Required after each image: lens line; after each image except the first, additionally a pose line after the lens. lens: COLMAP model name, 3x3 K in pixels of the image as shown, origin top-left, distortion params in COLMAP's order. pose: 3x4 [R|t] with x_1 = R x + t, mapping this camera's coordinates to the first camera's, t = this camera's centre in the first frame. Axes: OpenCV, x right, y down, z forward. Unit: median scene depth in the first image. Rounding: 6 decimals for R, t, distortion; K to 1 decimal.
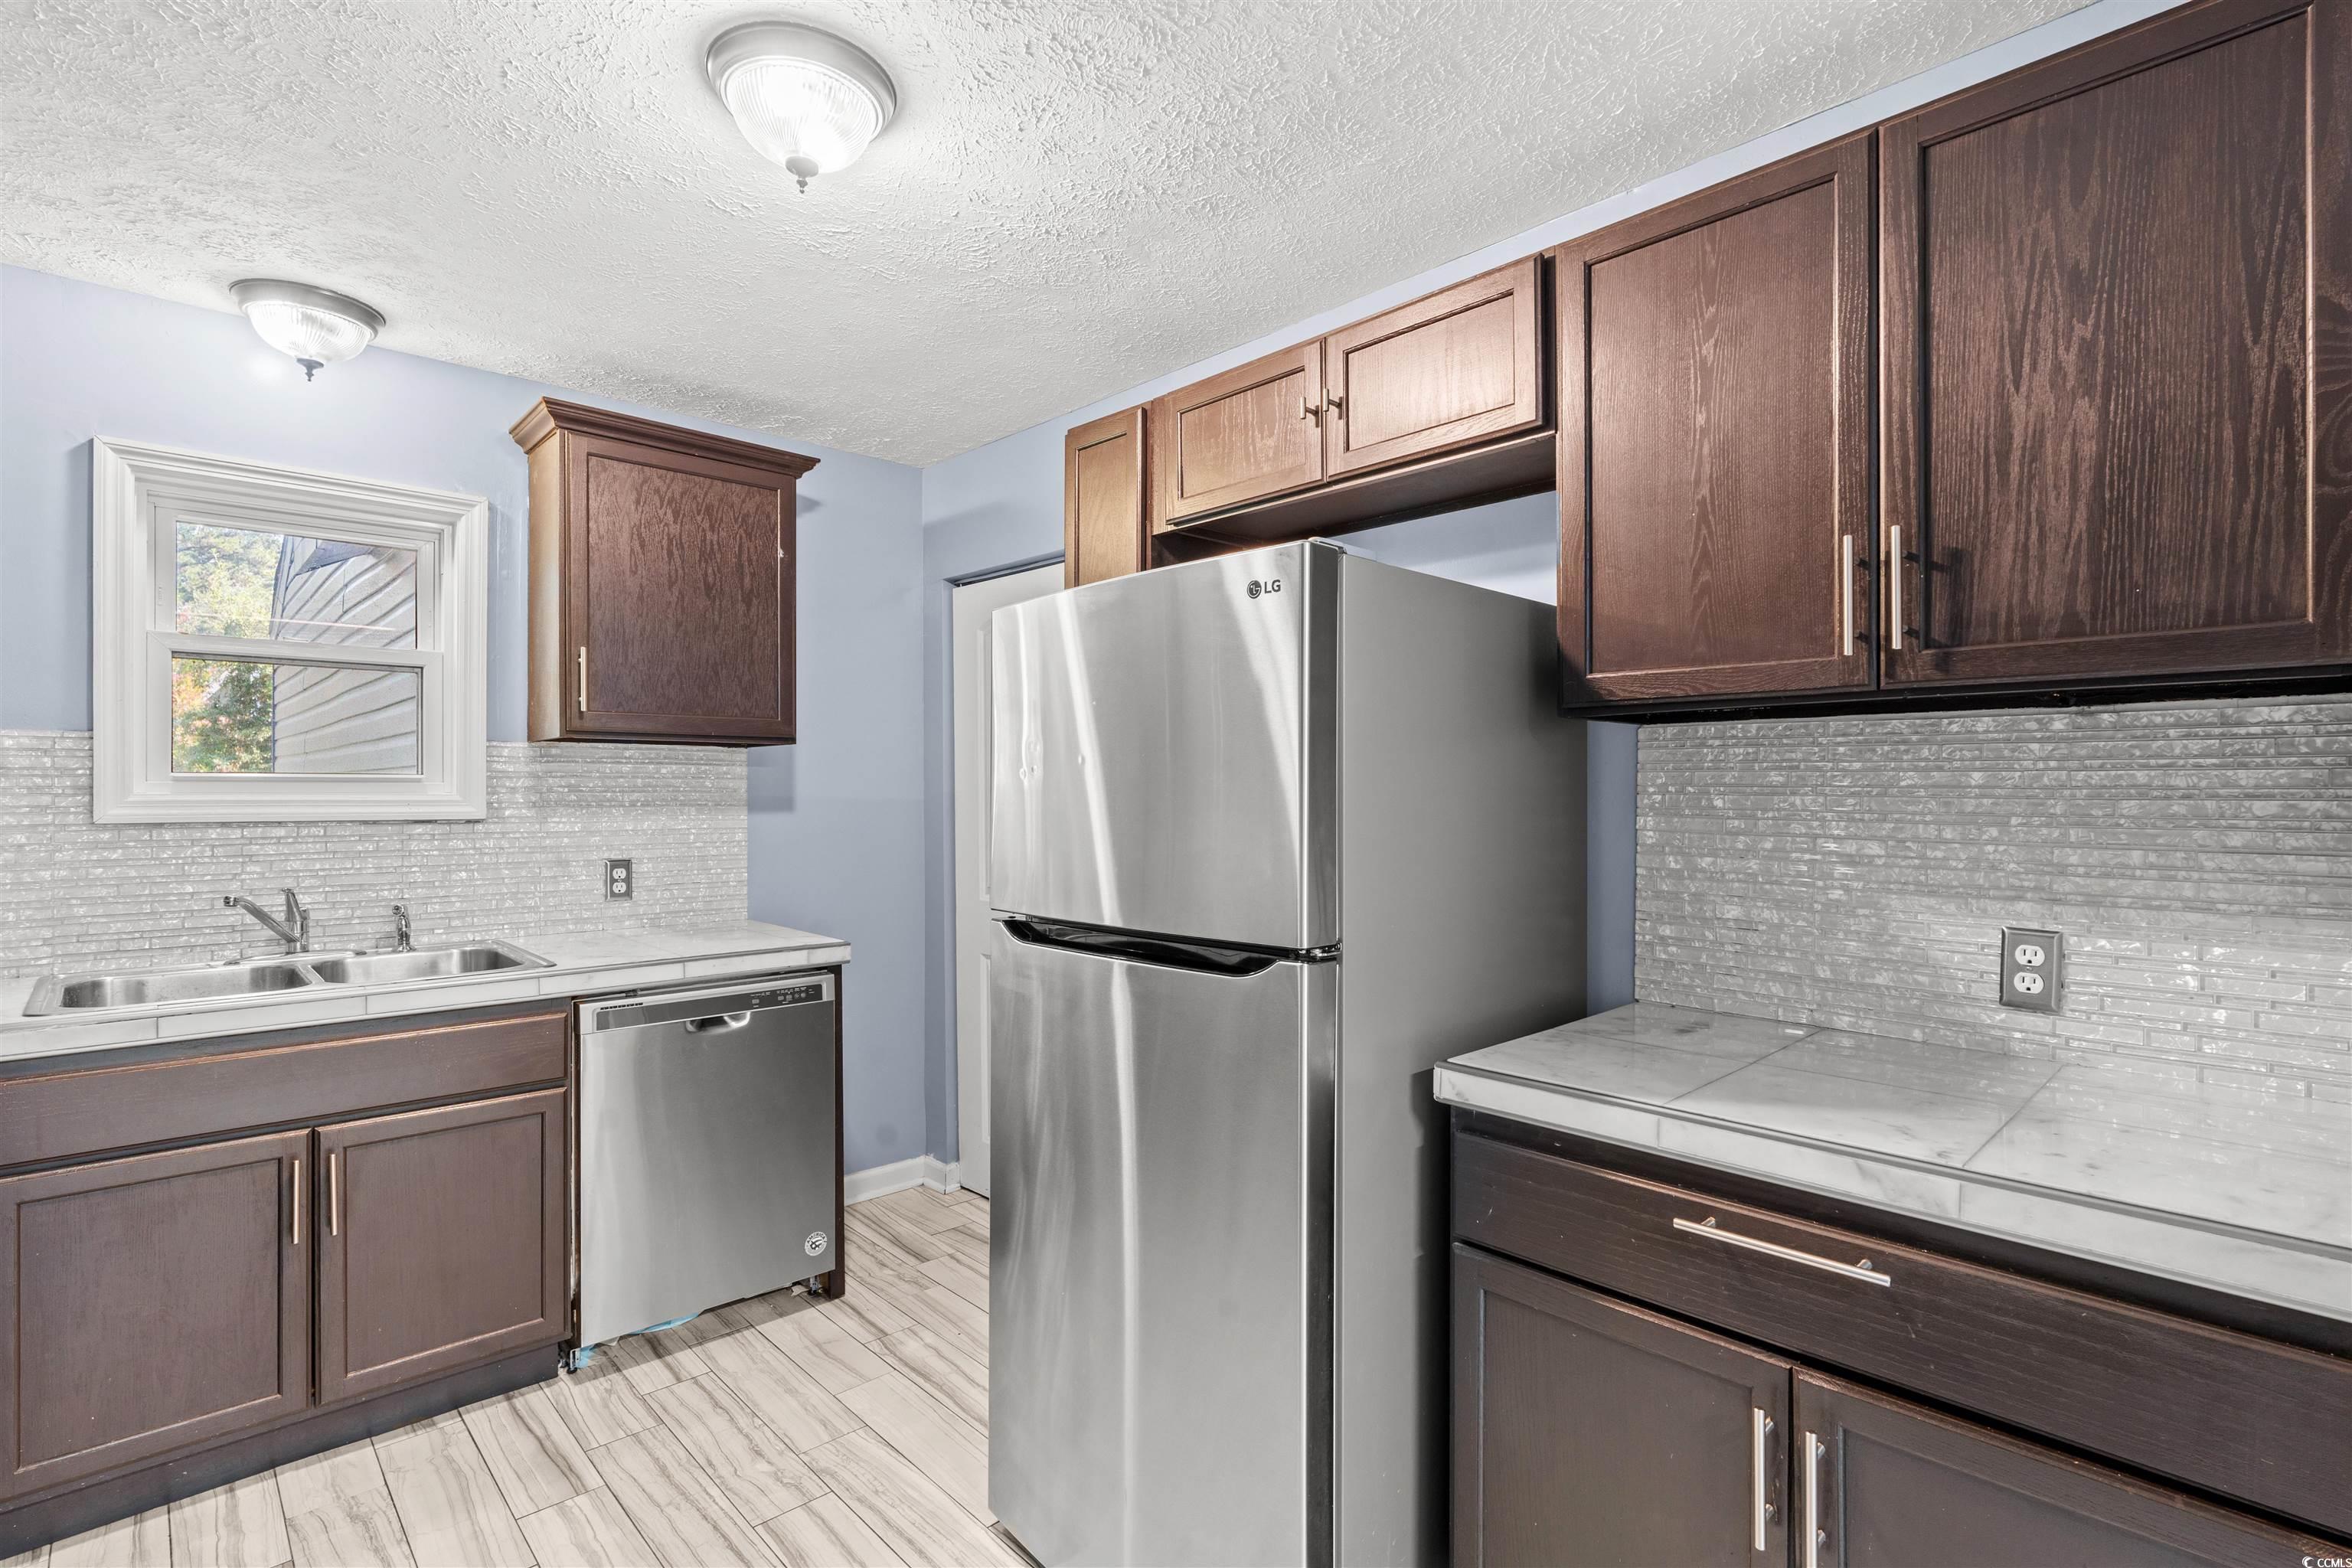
lens RADIAL K [[1110.2, 0, 1175.5], [0, 1110.2, 791.0], [0, 0, 1]] dist [0.000601, -0.001730]
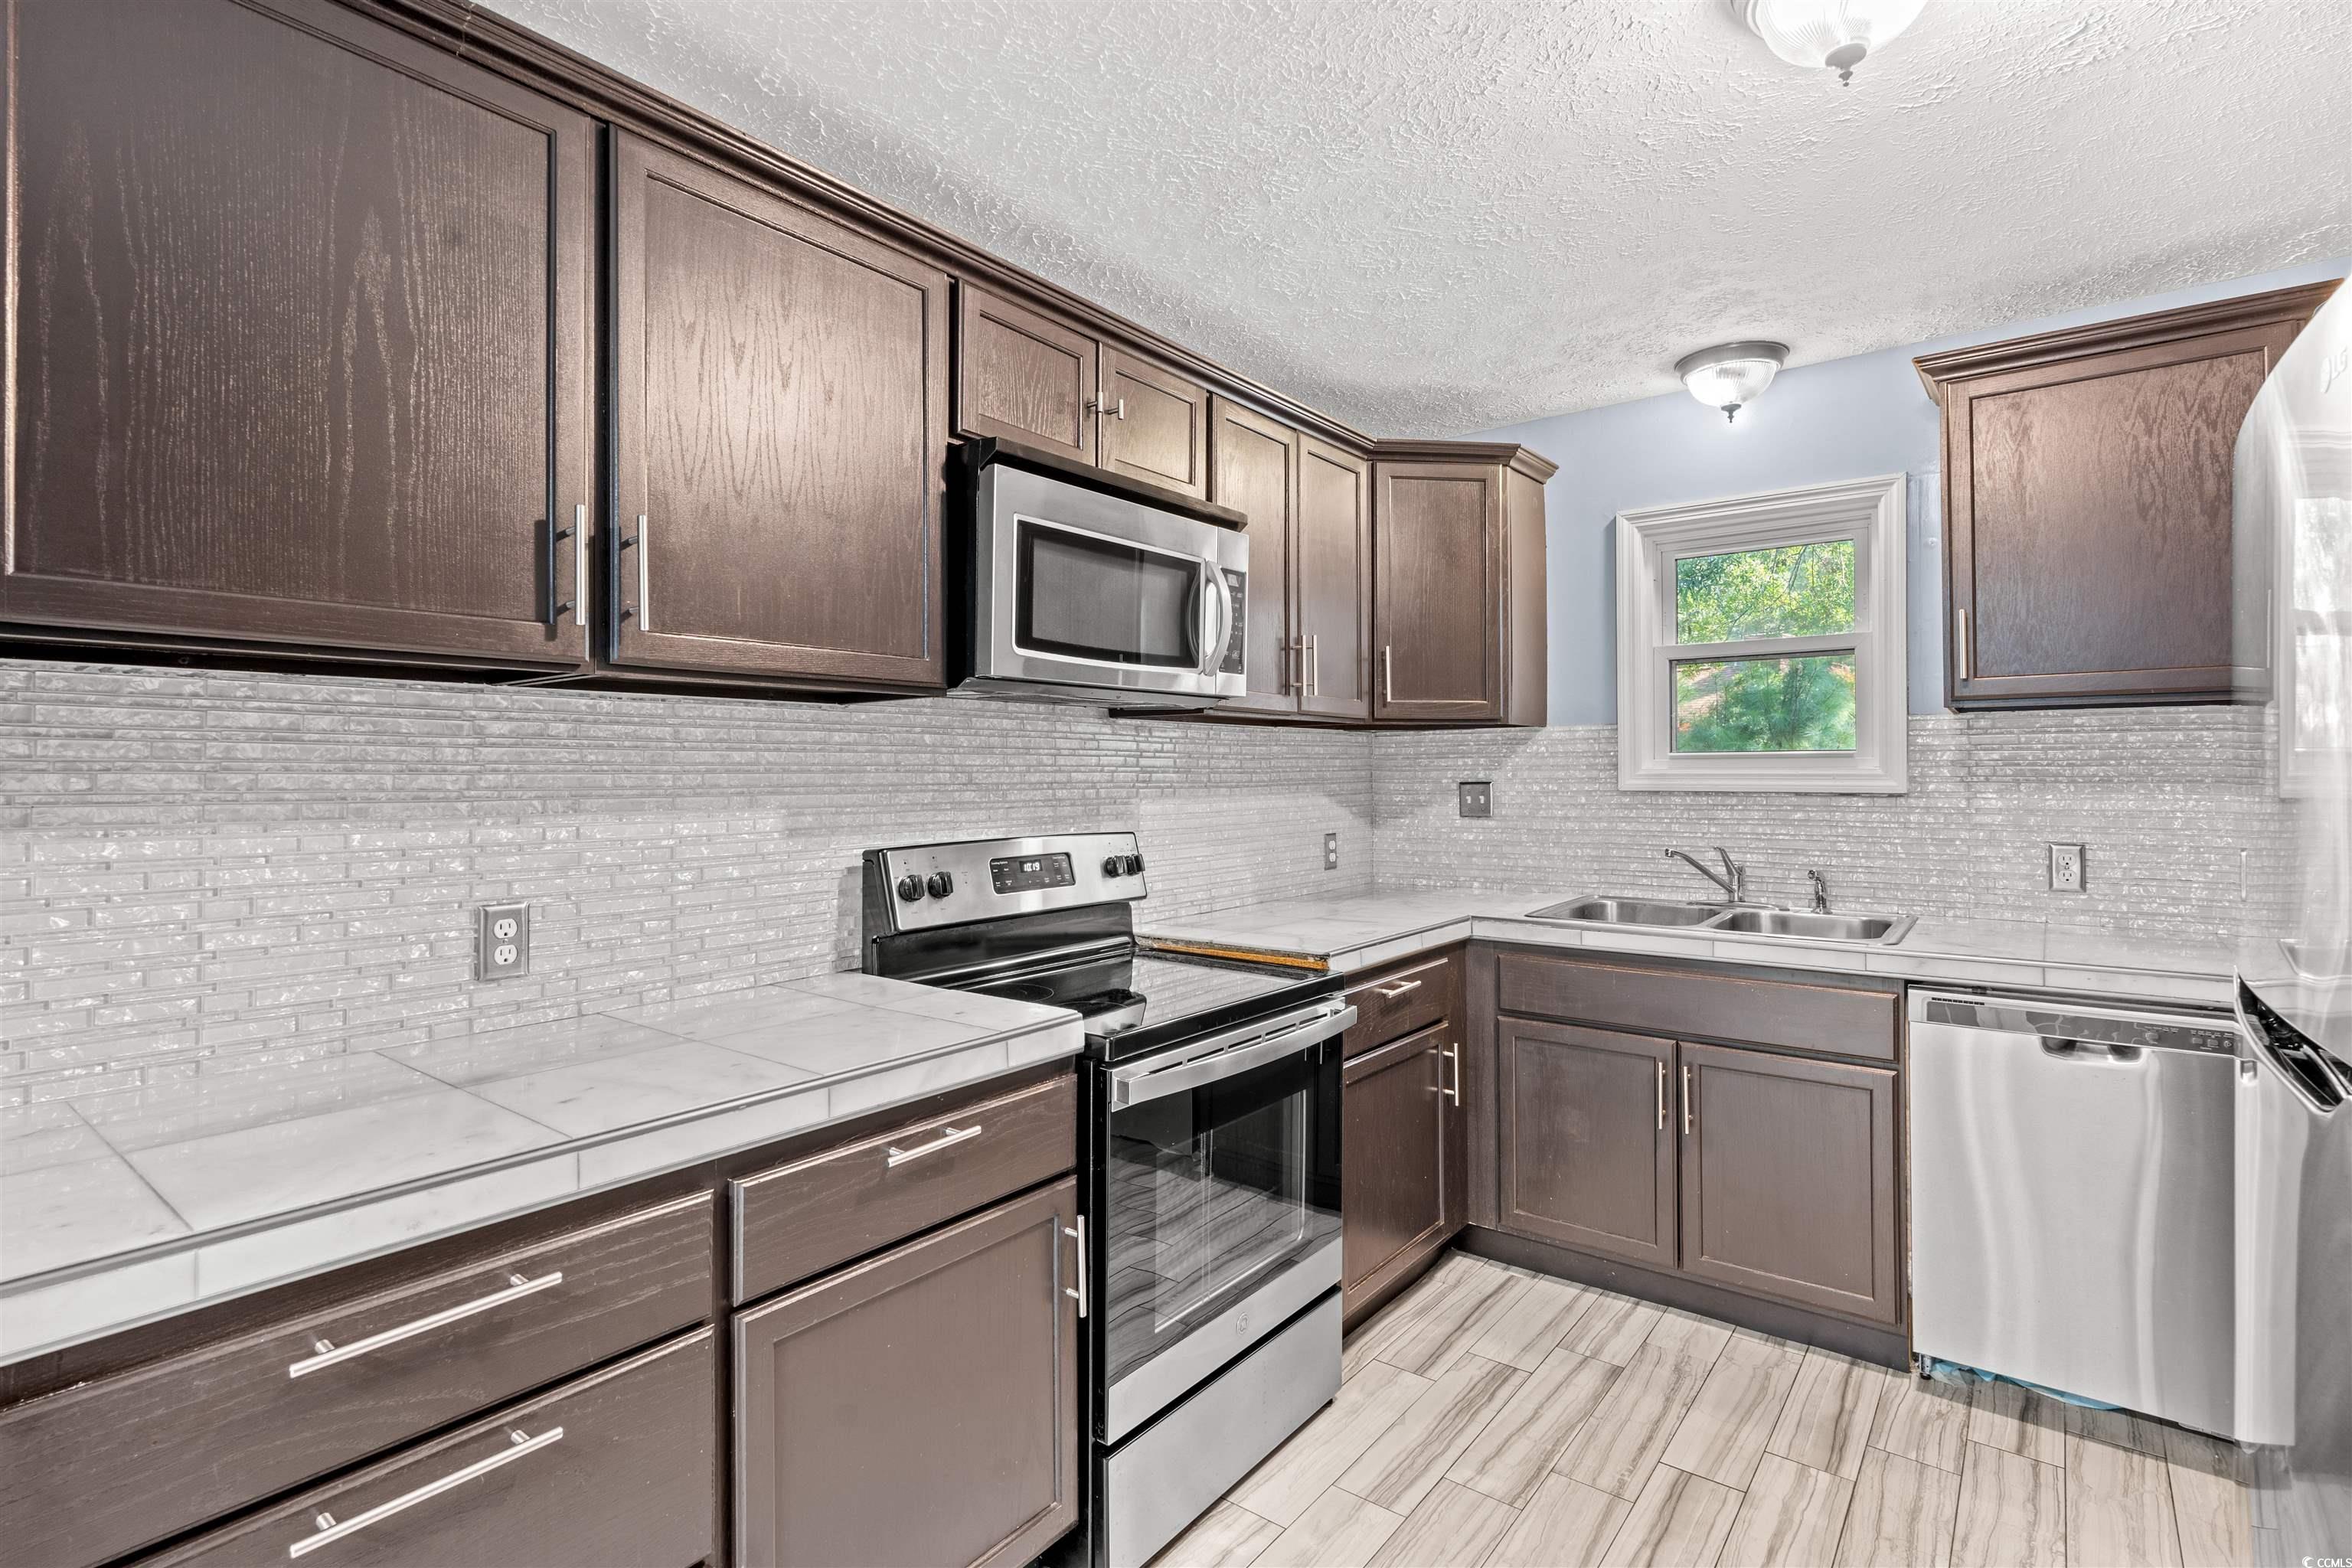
lens RADIAL K [[1110.2, 0, 1185.1], [0, 1110.2, 761.9], [0, 0, 1]] dist [0.000601, -0.001730]
pose [[0.149756, -0.008580, -0.988686, 0.308231], [0.005928, 0.999952, -0.007780, 0.001047], [0.988705, -0.004696, 0.149799, 0.239145]]
